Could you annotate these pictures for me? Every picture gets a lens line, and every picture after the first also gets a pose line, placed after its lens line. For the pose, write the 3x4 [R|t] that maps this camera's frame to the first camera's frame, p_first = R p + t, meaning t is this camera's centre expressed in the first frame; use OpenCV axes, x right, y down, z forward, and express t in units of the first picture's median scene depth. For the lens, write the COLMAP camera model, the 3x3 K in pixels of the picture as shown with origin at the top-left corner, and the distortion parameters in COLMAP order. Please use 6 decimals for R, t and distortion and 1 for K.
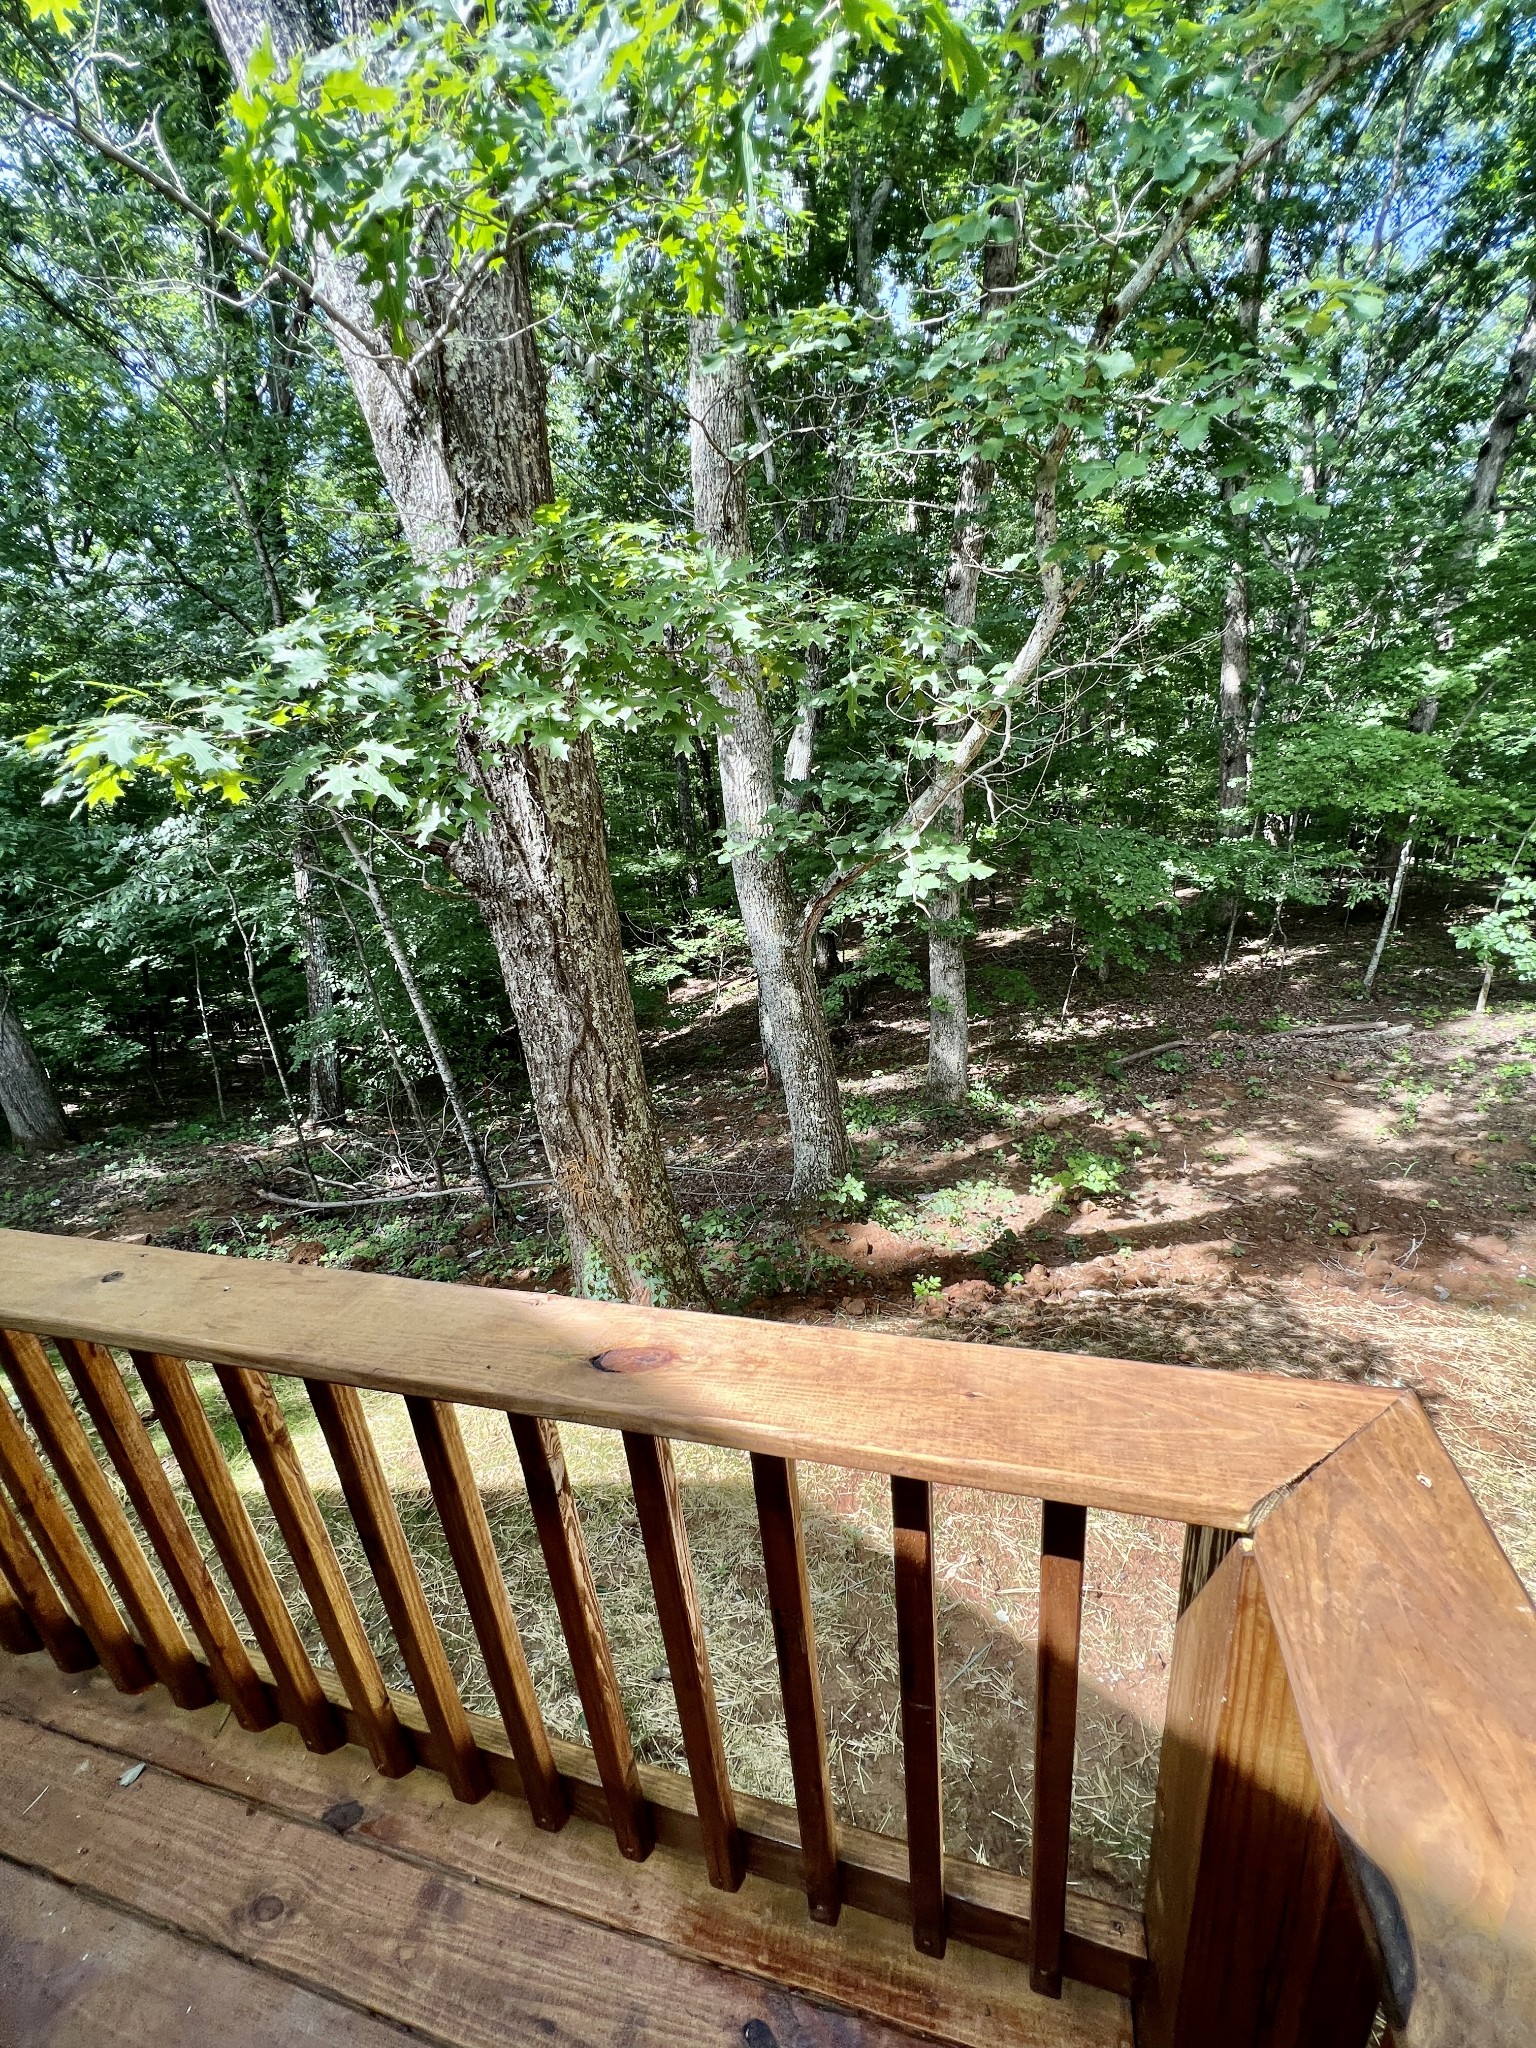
lens RADIAL K [[823.3, 0, 775.8], [0, 823.3, 1023.9], [0, 0, 1]] dist [-0.003205, 0.002846]
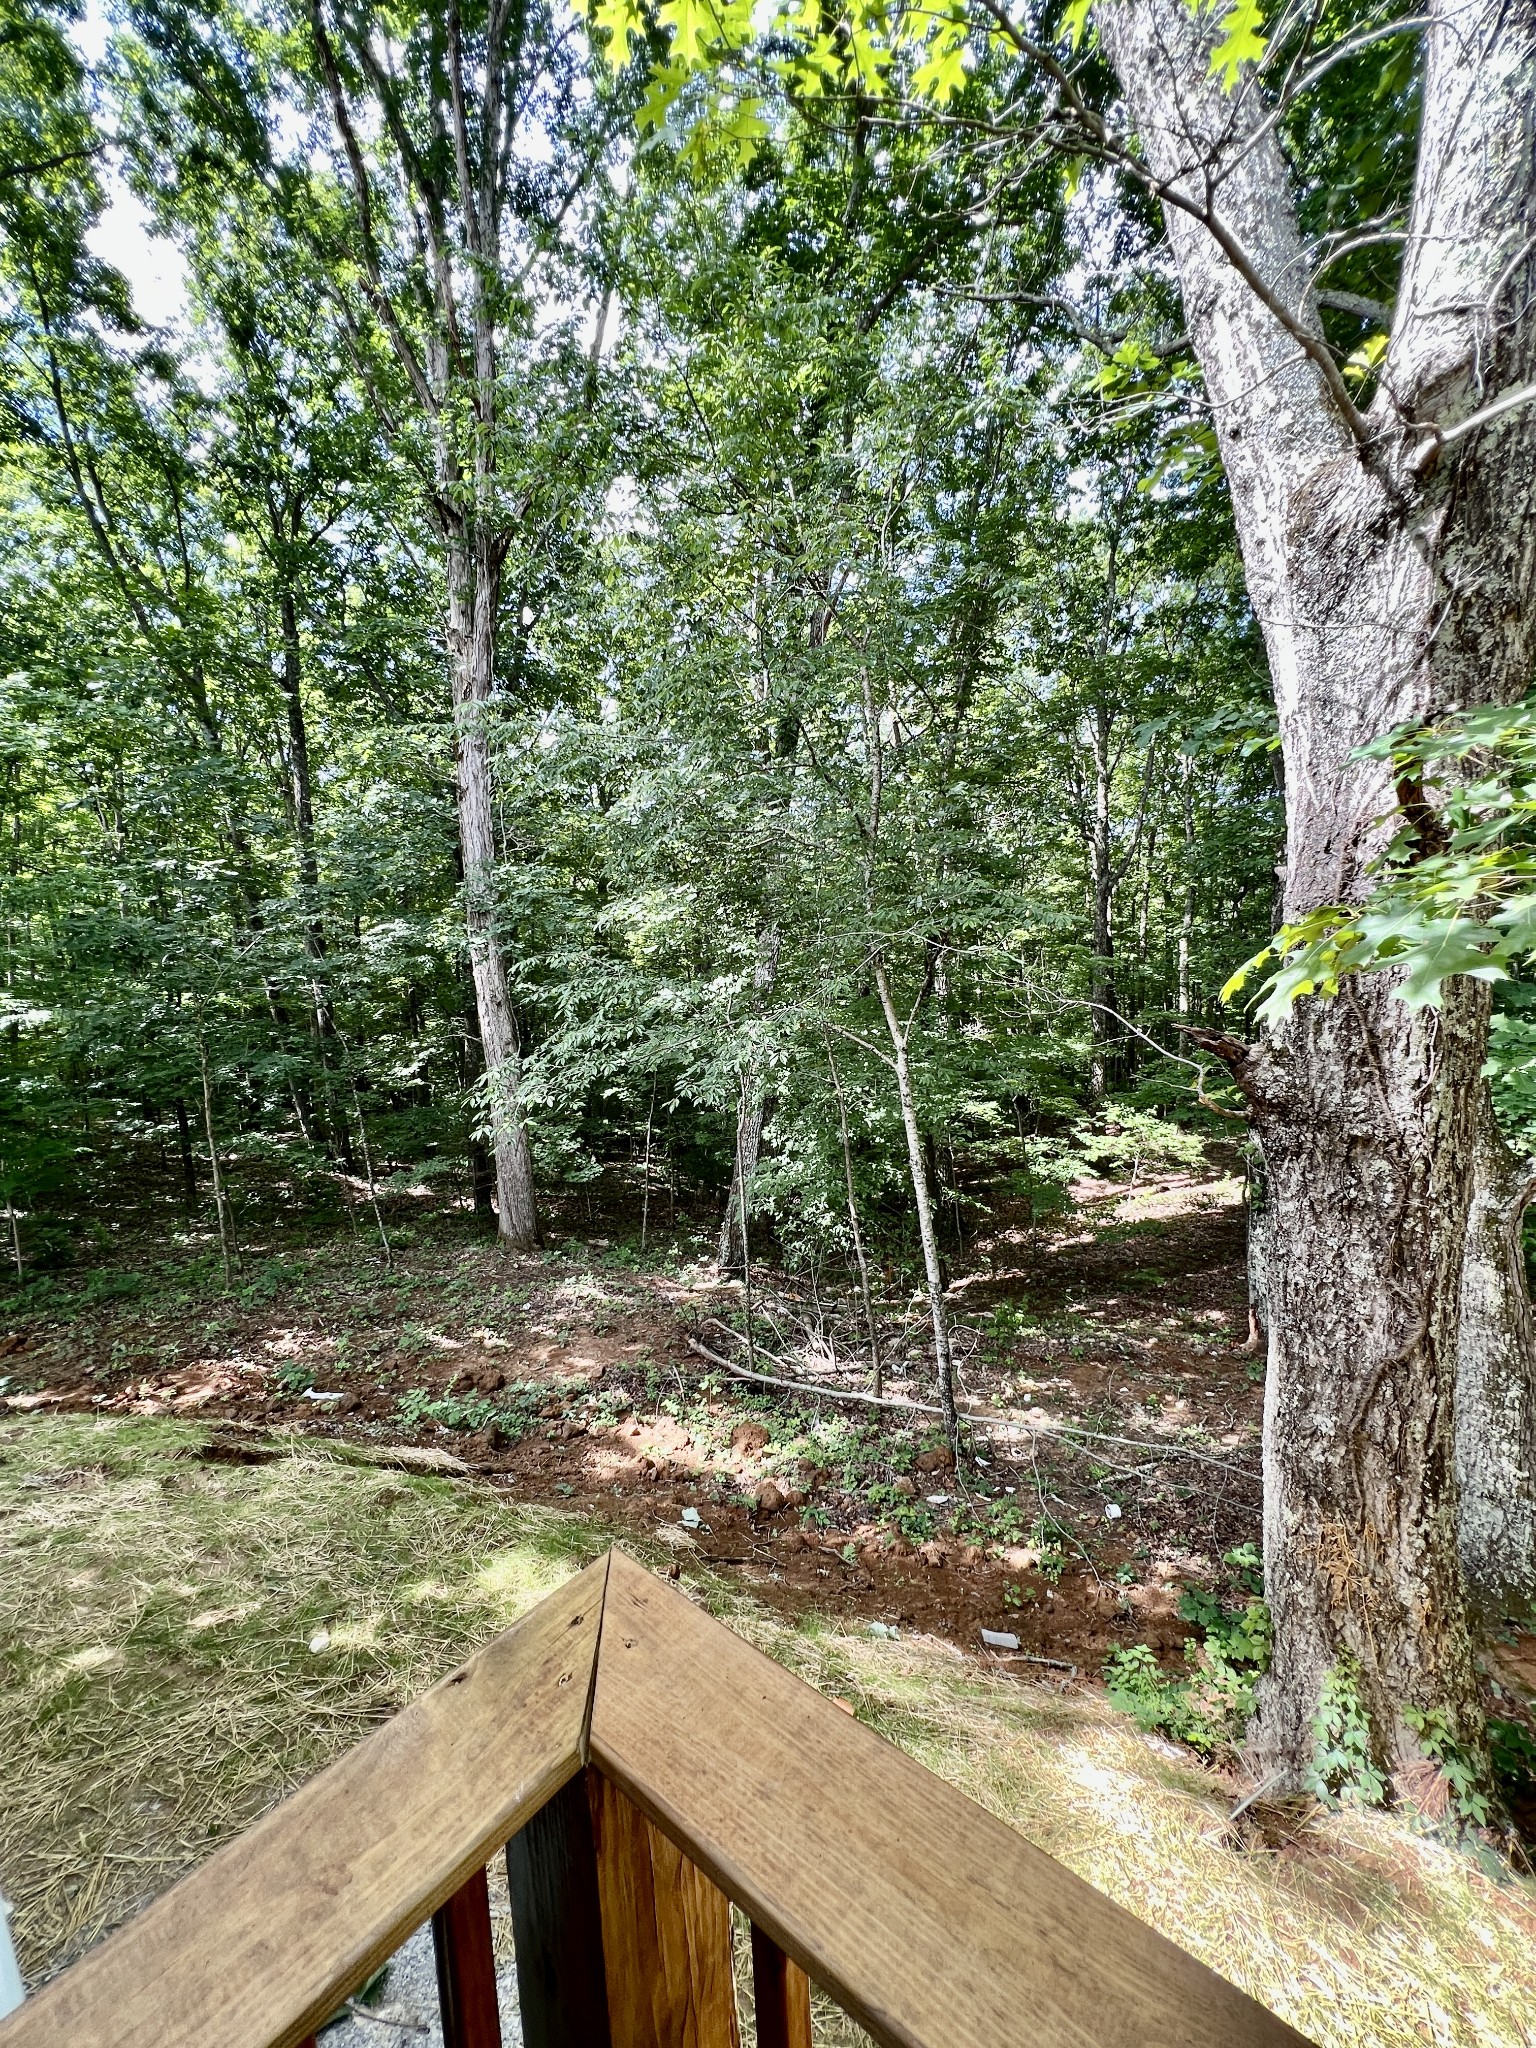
lens RADIAL K [[823.3, 0, 775.8], [0, 823.3, 1023.9], [0, 0, 1]] dist [-0.003205, 0.002846]
pose [[0.911841, 0.086394, -0.401350, -0.438276], [-0.167860, 0.970613, -0.172435, -0.035712], [0.374659, 0.224604, 0.899547, 0.149995]]
